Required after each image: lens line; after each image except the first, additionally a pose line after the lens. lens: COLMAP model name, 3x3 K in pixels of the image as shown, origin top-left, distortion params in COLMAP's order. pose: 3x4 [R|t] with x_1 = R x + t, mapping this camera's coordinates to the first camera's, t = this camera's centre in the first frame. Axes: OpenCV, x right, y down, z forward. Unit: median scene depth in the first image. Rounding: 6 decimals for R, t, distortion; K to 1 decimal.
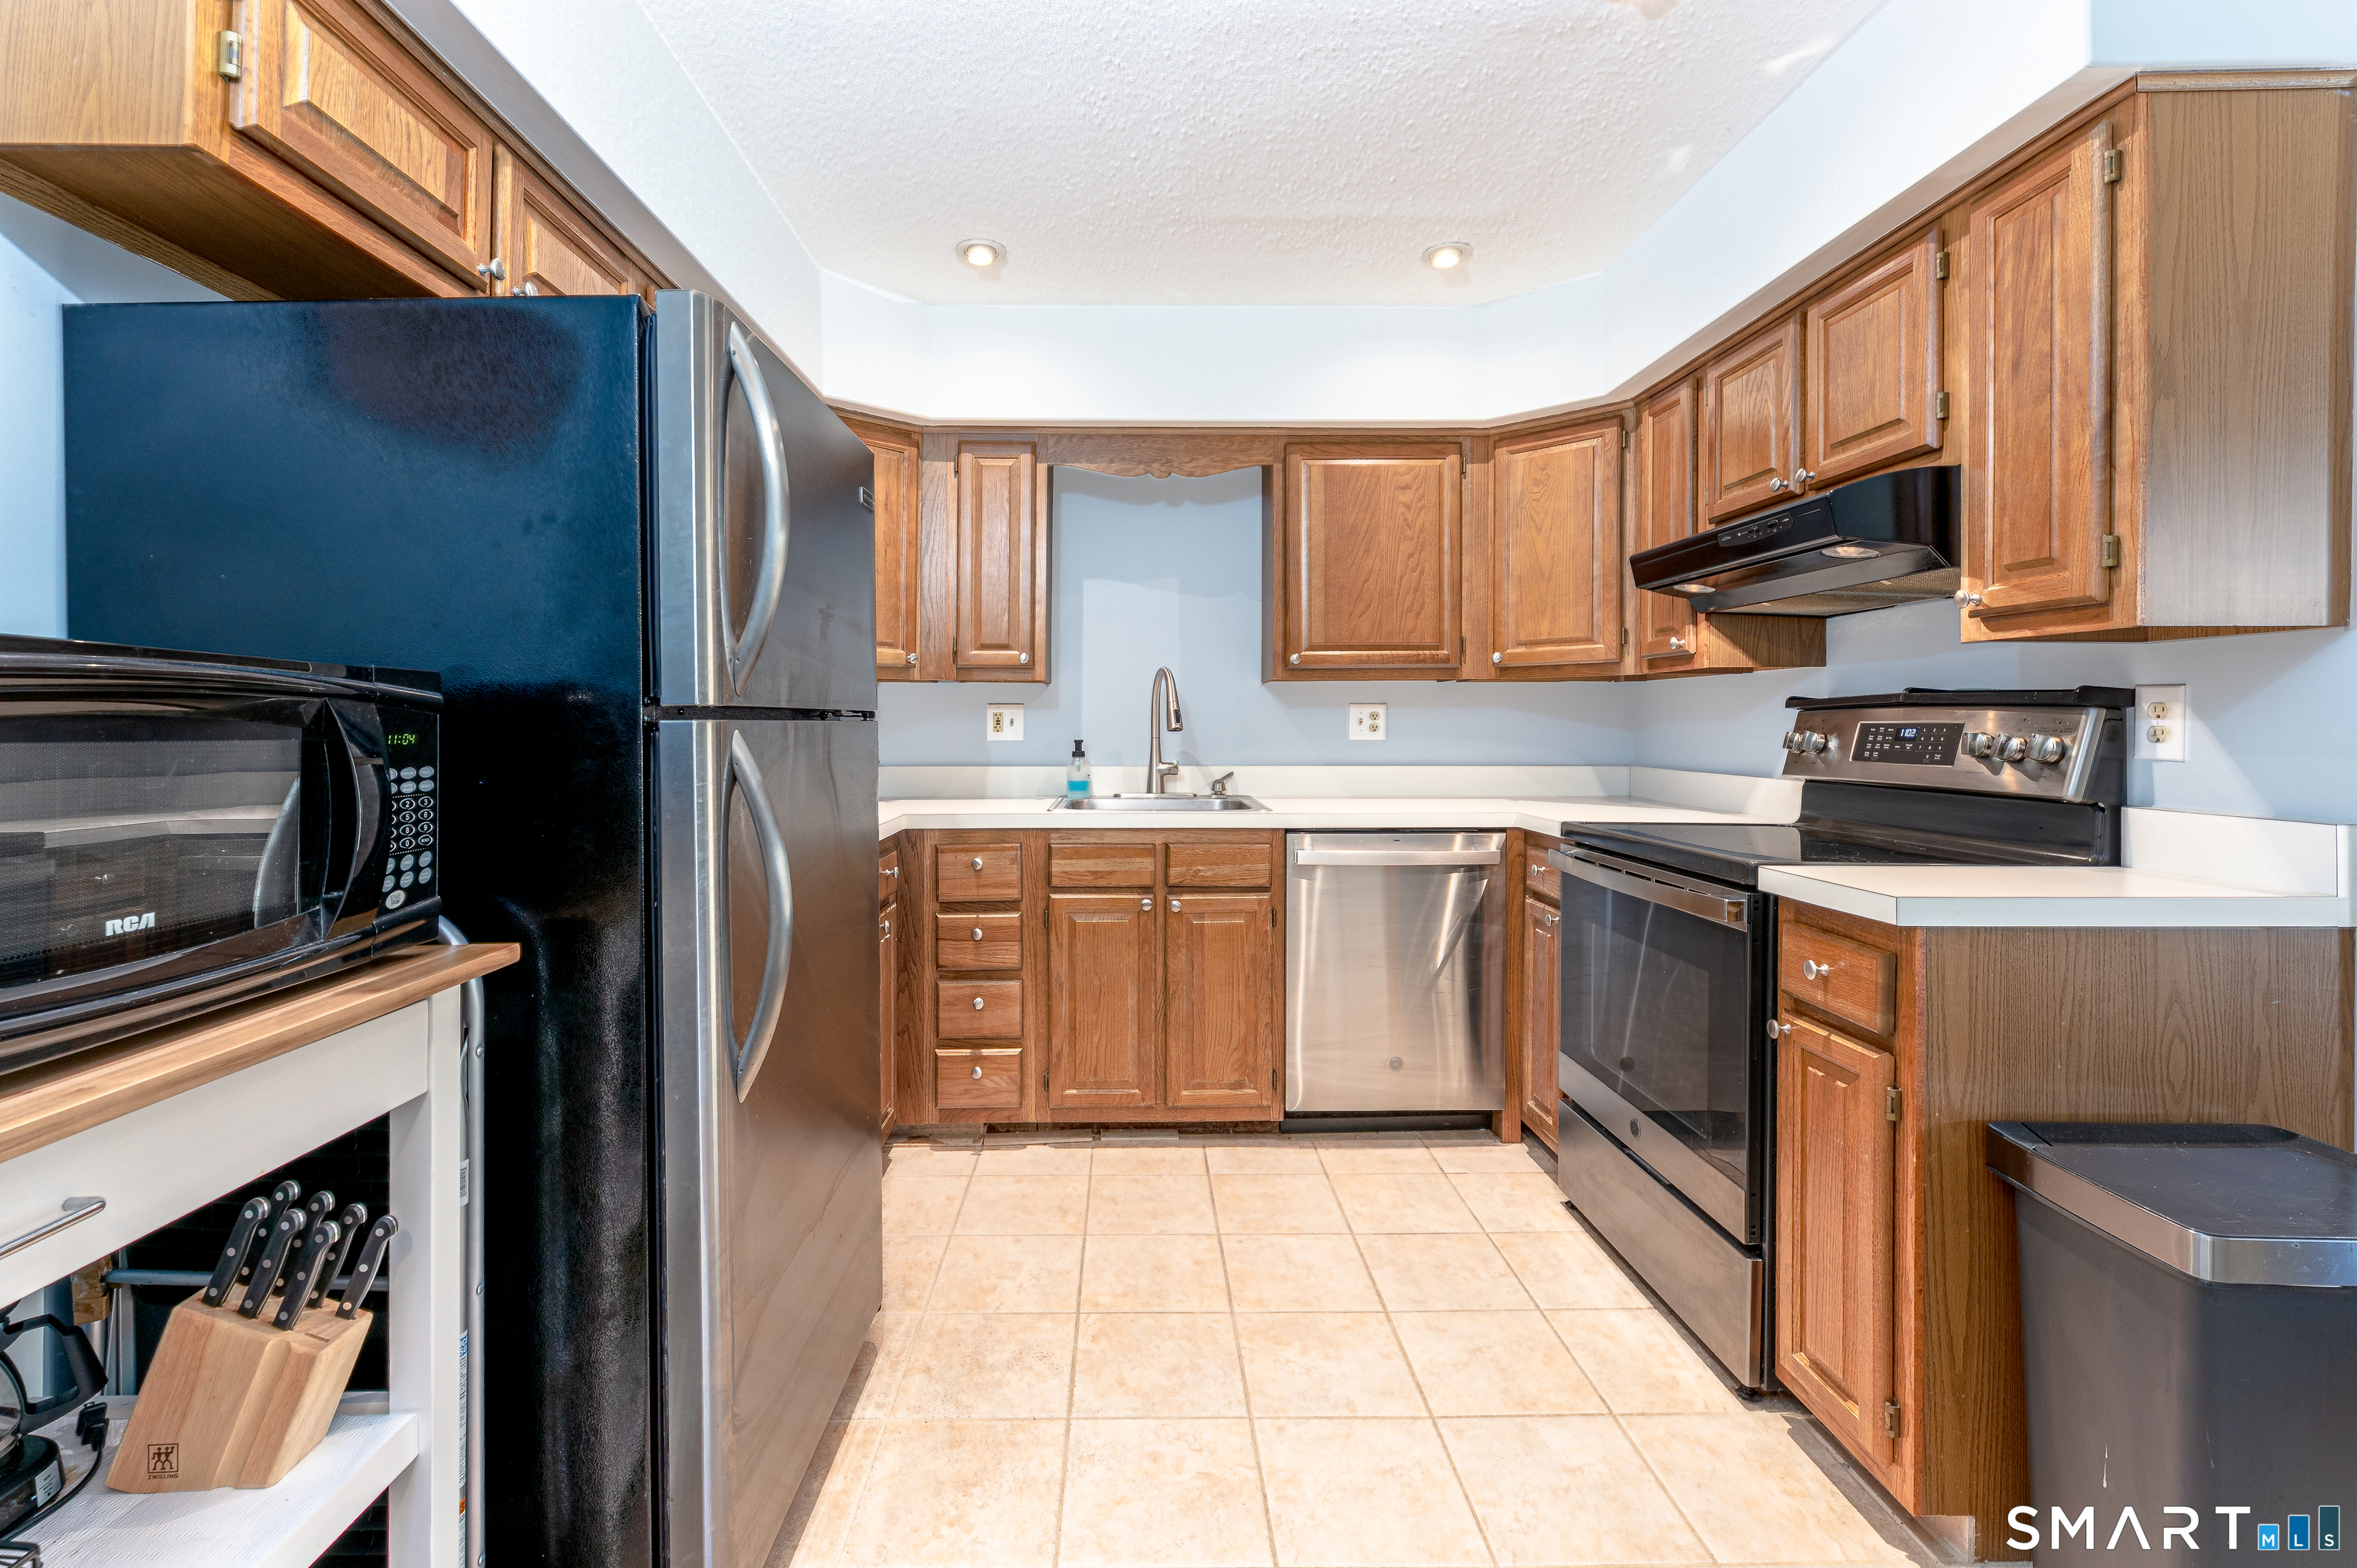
lens RADIAL K [[1018.4, 0, 1149.7], [0, 1018.4, 739.7], [0, 0, 1]] dist [0.003185, 0.000253]
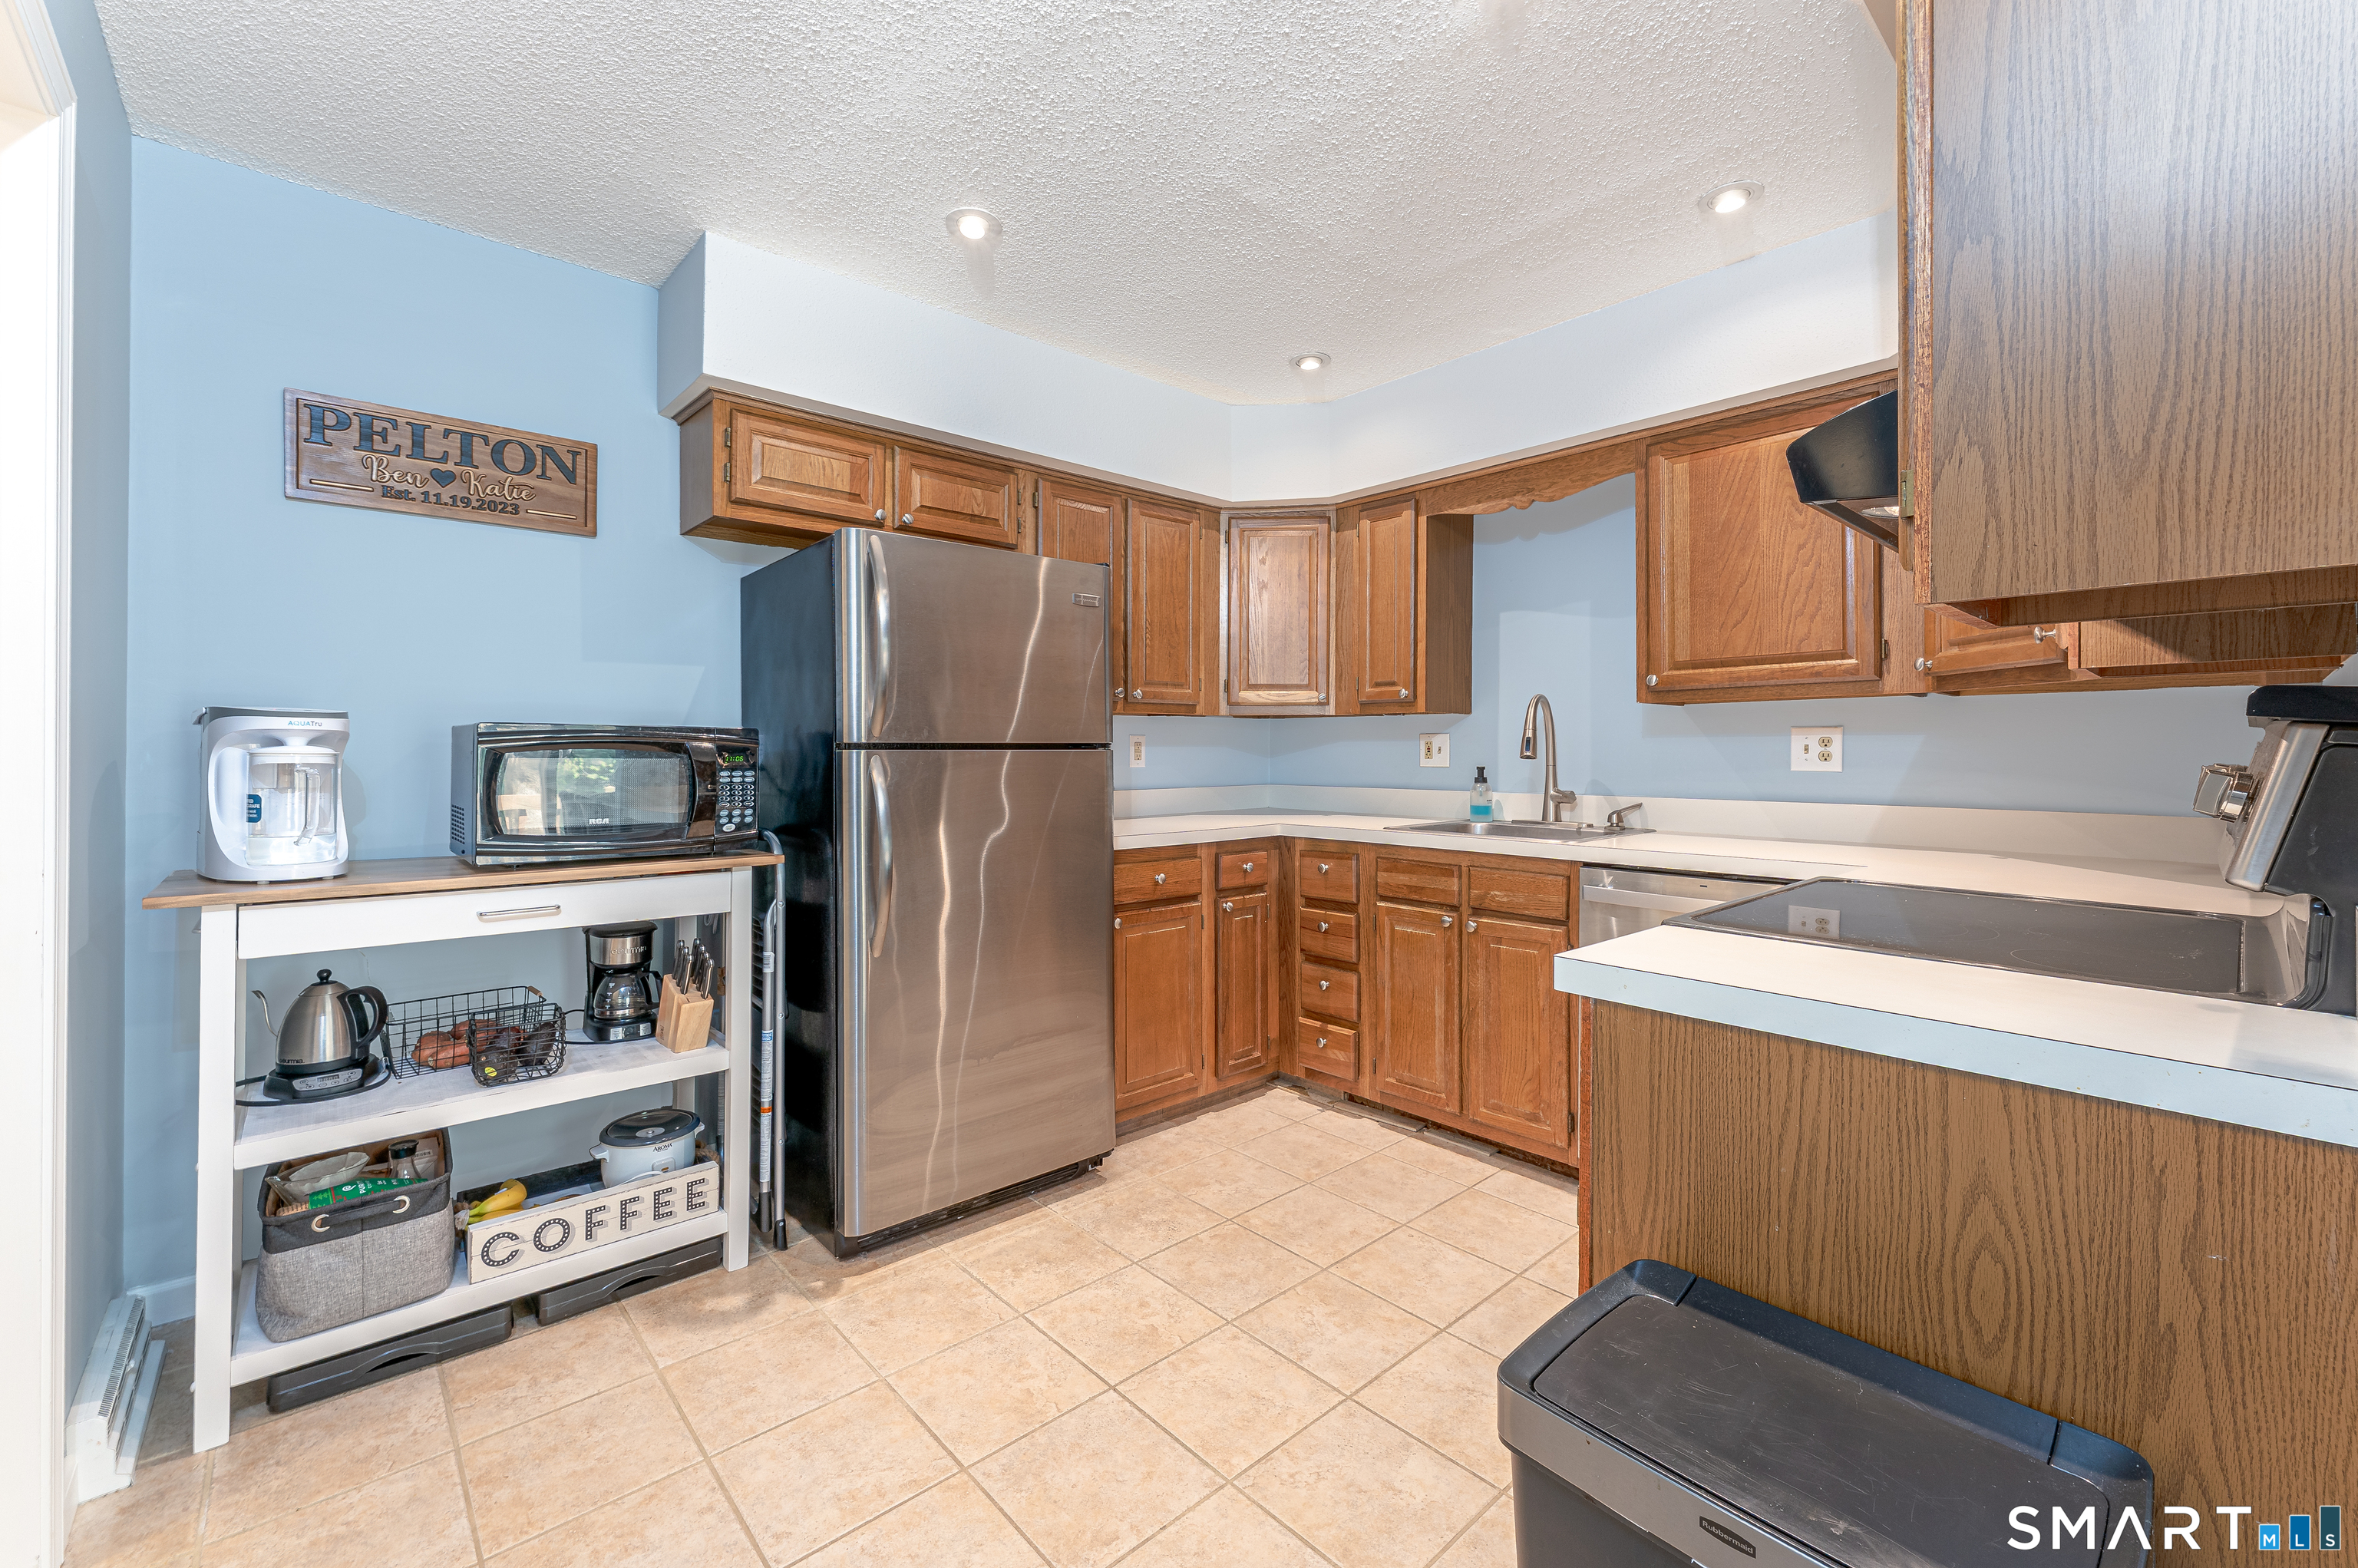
lens RADIAL K [[976.6, 0, 1165.5], [0, 976.6, 761.4], [0, 0, 1]] dist [0.011471, -0.000192]
pose [[0.649020, 0.008291, -0.760726, 0.576012], [-0.011538, 0.999933, 0.001054, -0.003026], [0.760684, 0.008093, 0.649072, 0.109716]]
